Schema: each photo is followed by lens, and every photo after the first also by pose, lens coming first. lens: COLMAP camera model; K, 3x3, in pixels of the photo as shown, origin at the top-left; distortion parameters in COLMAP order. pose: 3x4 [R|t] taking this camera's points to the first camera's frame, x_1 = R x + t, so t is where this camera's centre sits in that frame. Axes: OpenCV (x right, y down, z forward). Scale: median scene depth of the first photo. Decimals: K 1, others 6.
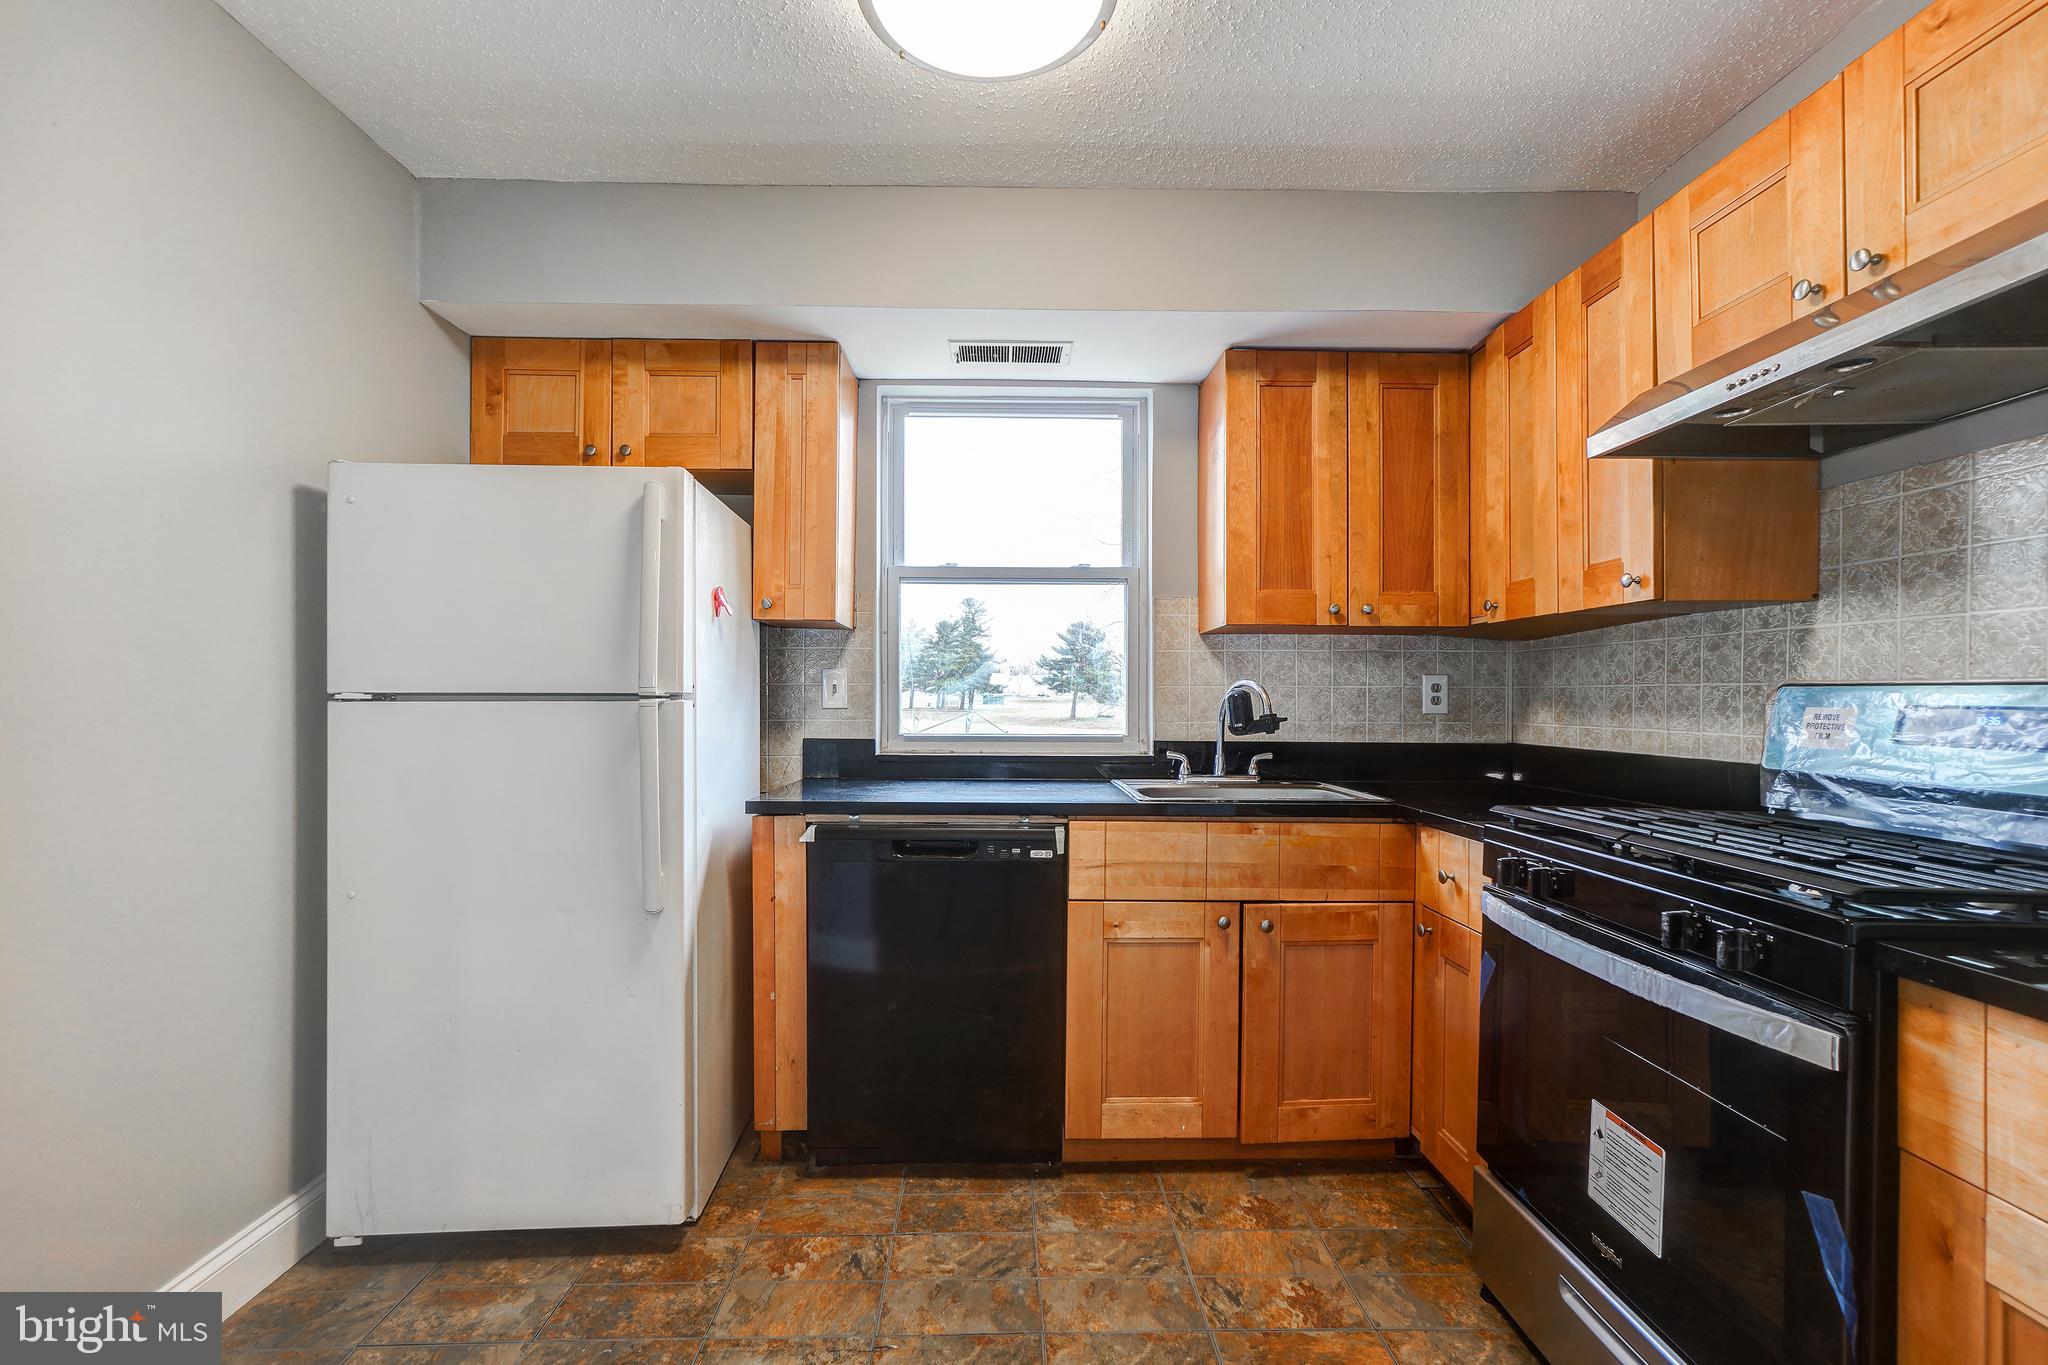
lens RADIAL K [[903.6, 0, 1018.1], [0, 903.6, 695.9], [0, 0, 1]] dist [-0.015397, 0.013363]
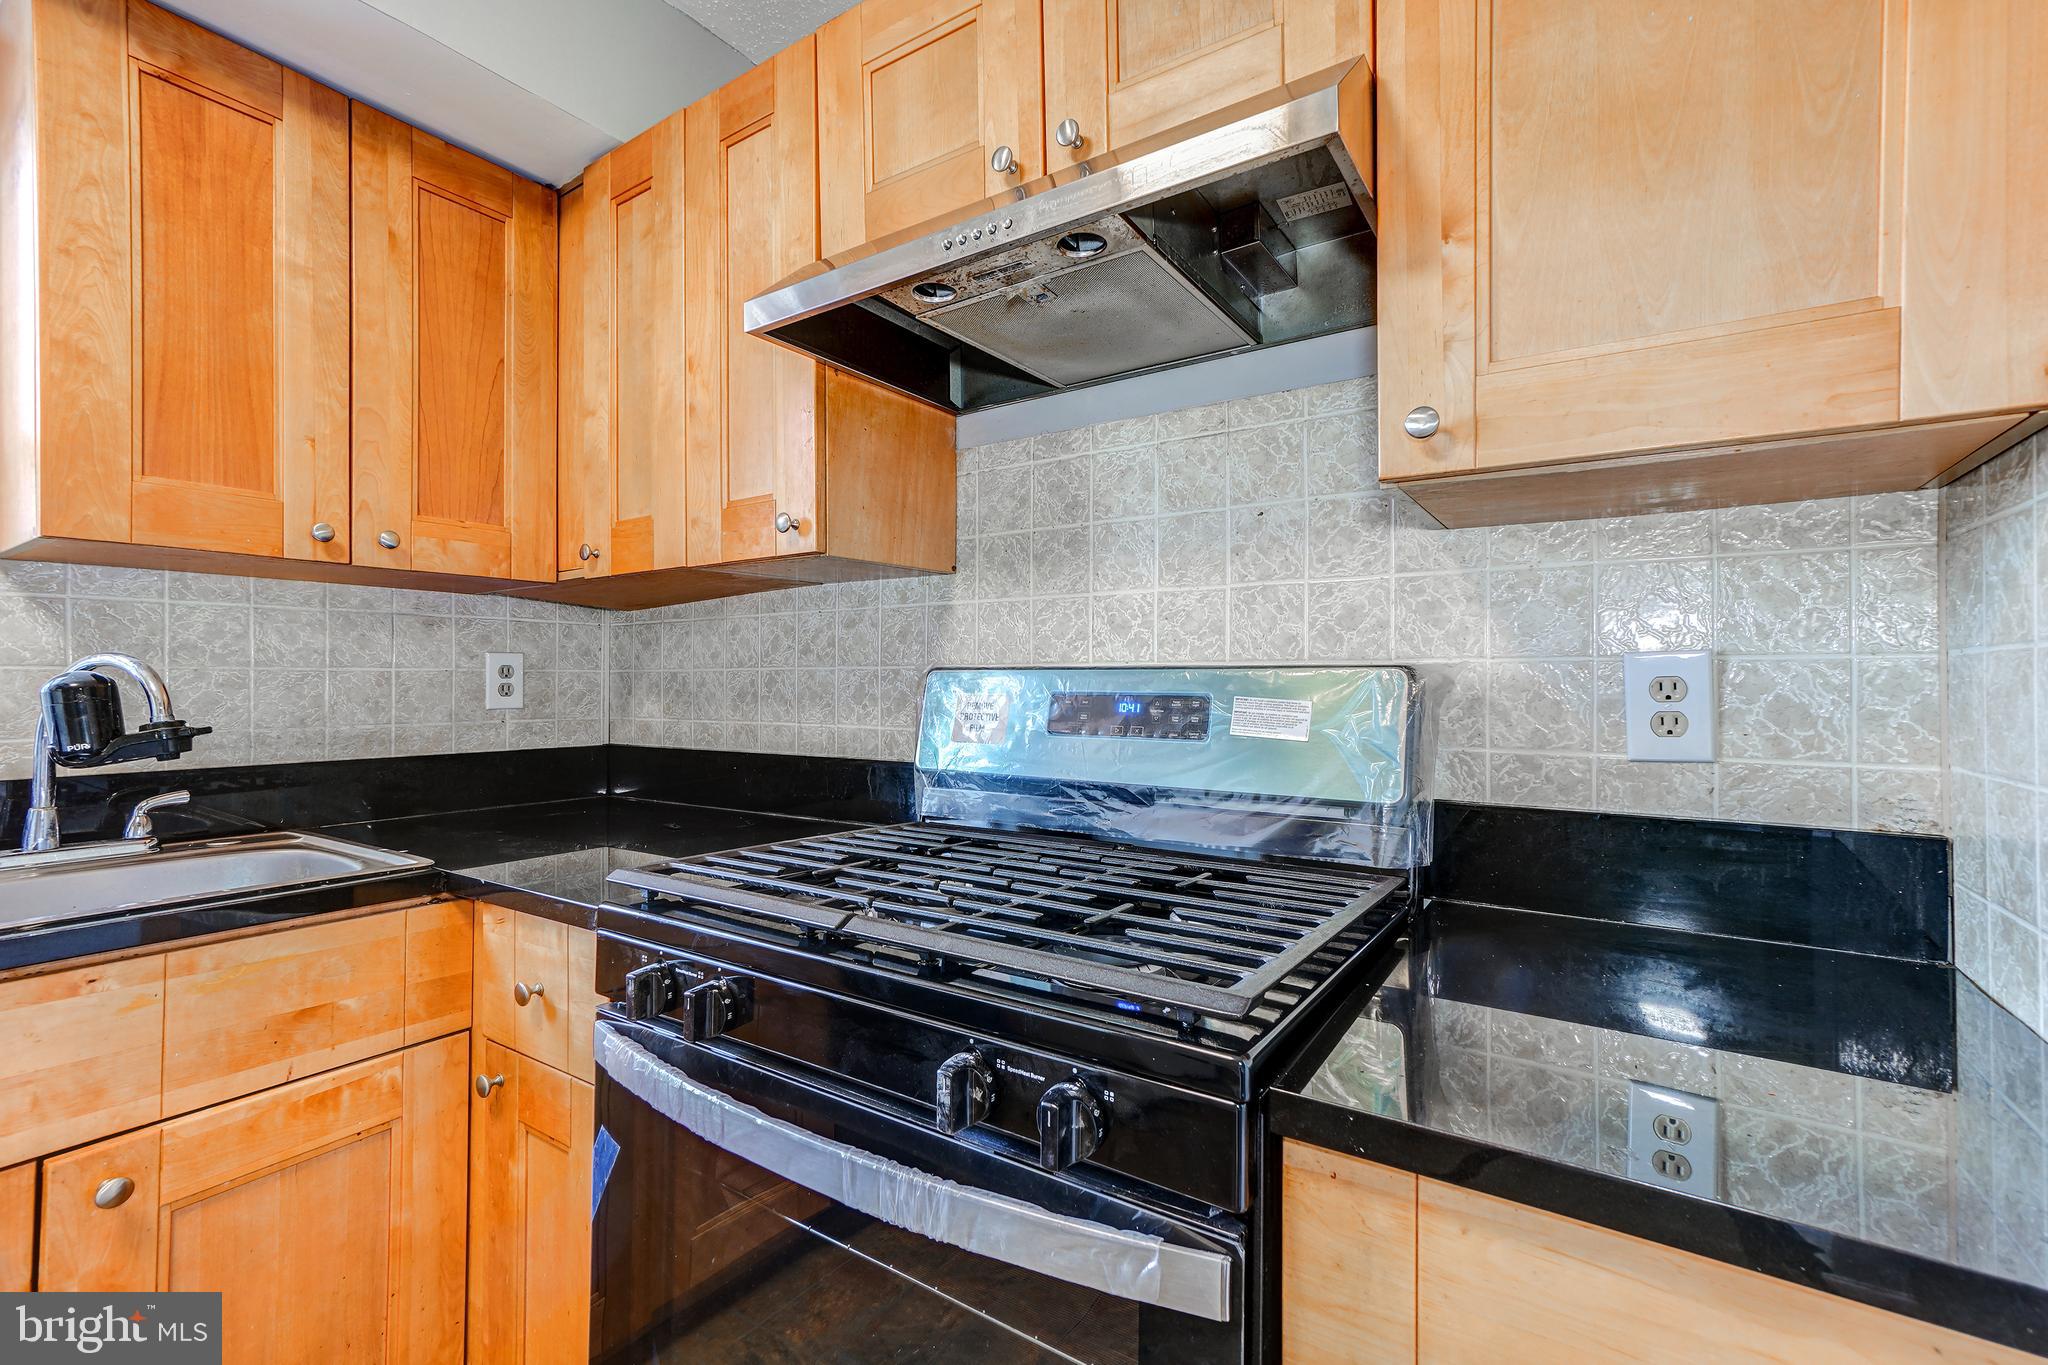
lens RADIAL K [[903.6, 0, 1012.9], [0, 903.6, 670.9], [0, 0, 1]] dist [-0.015397, 0.013363]
pose [[0.580497, 0.004086, 0.814252, 0.154382], [0.004633, 0.999955, -0.008321, -0.002003], [-0.814249, 0.008603, 0.580452, 0.343513]]
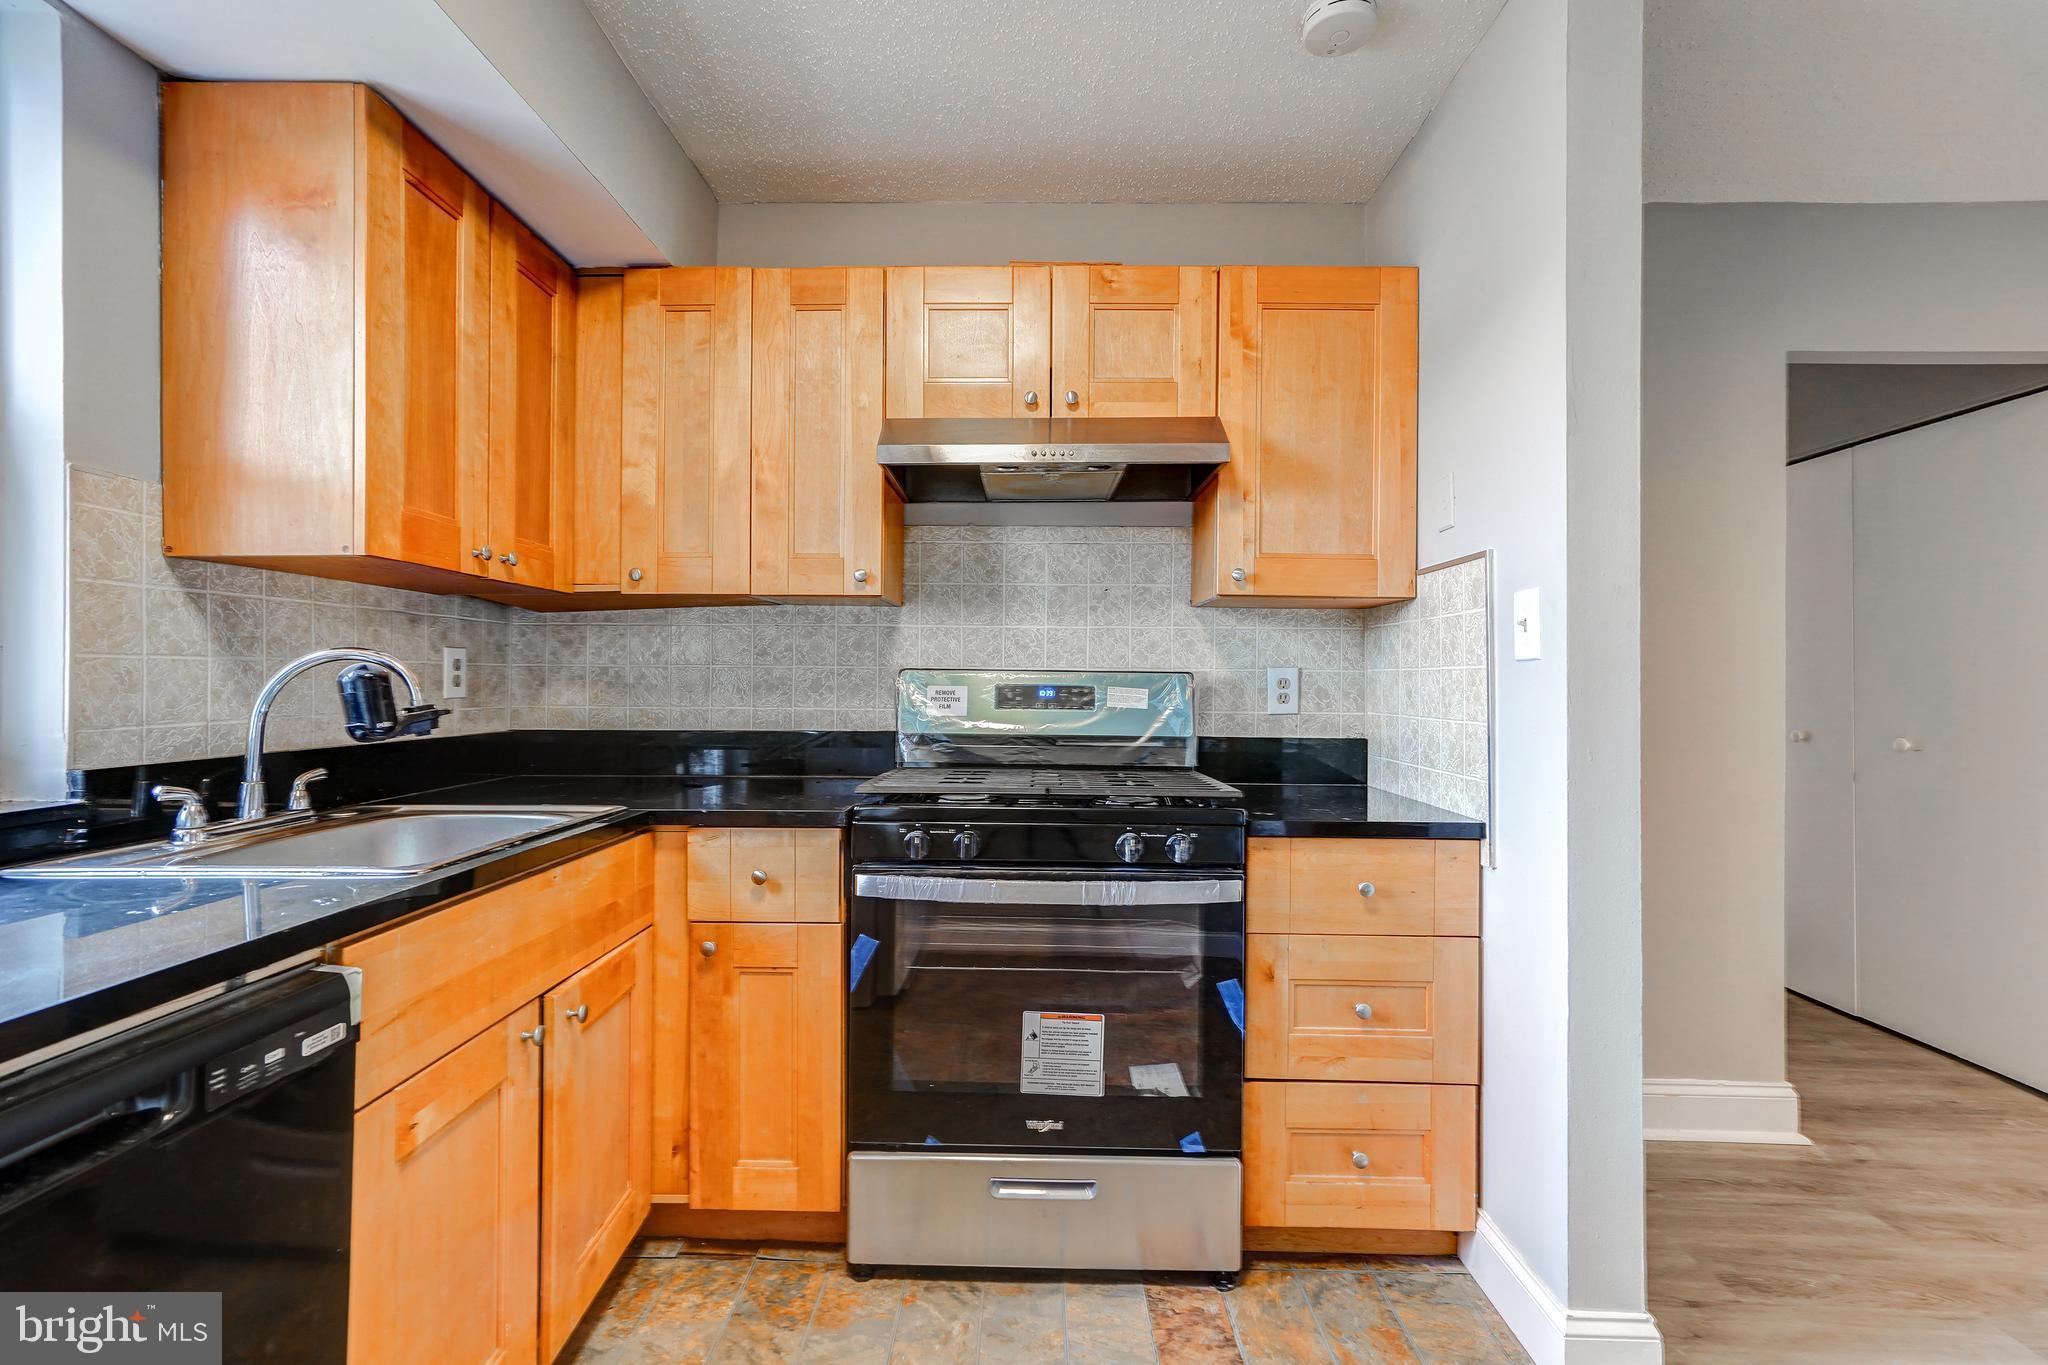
lens RADIAL K [[903.6, 0, 1007.4], [0, 903.6, 671.8], [0, 0, 1]] dist [-0.015397, 0.013363]
pose [[0.049261, 0.003114, 0.998781, -0.363567], [-0.006339, 0.999976, -0.002805, -0.004128], [-0.998766, -0.006193, 0.049280, 0.606662]]
